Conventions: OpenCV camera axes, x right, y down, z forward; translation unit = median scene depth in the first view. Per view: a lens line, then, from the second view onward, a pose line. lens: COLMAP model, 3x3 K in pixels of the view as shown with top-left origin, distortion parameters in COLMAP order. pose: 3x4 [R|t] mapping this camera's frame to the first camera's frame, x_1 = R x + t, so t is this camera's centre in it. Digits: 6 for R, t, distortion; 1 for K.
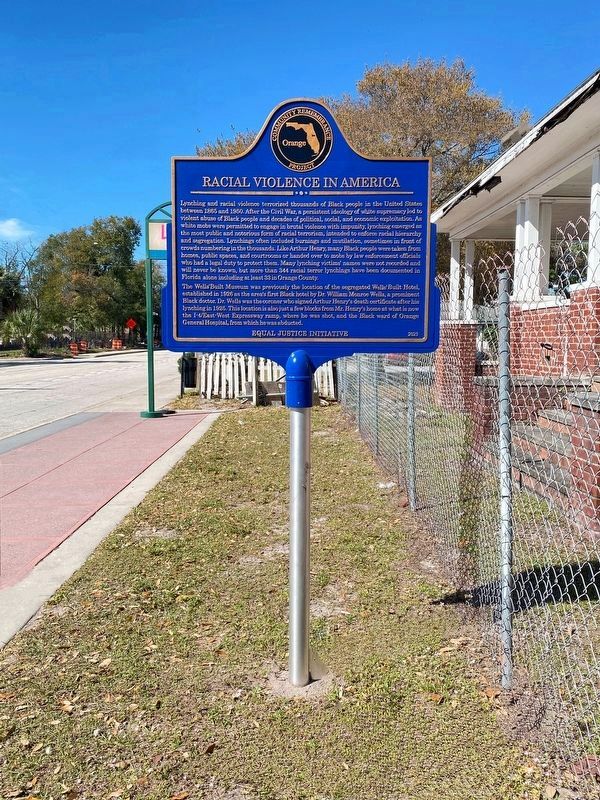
lens RADIAL K [[663.6, 0, 300.0], [0, 663.6, 400.0], [0, 0, 1]] dist [0.101985, -0.000591]
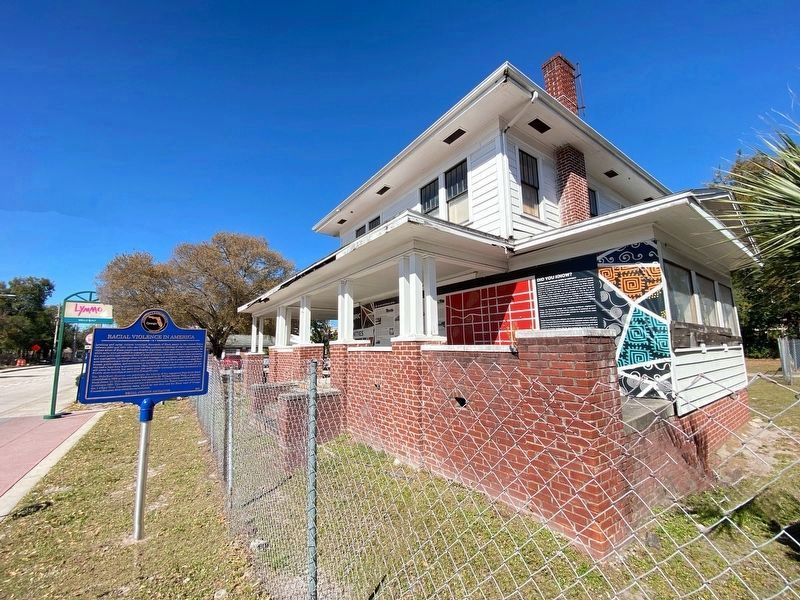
lens RADIAL K [[315.5, 0, 389.6], [0, 315.5, 306.1], [0, 0, 1]] dist [0.019387, -0.018714]
pose [[0.827659, 0.060103, 0.558004, 0.053439], [0.072393, 0.974510, -0.212342, -0.072952], [-0.556543, 0.216142, 0.802211, -0.482905]]
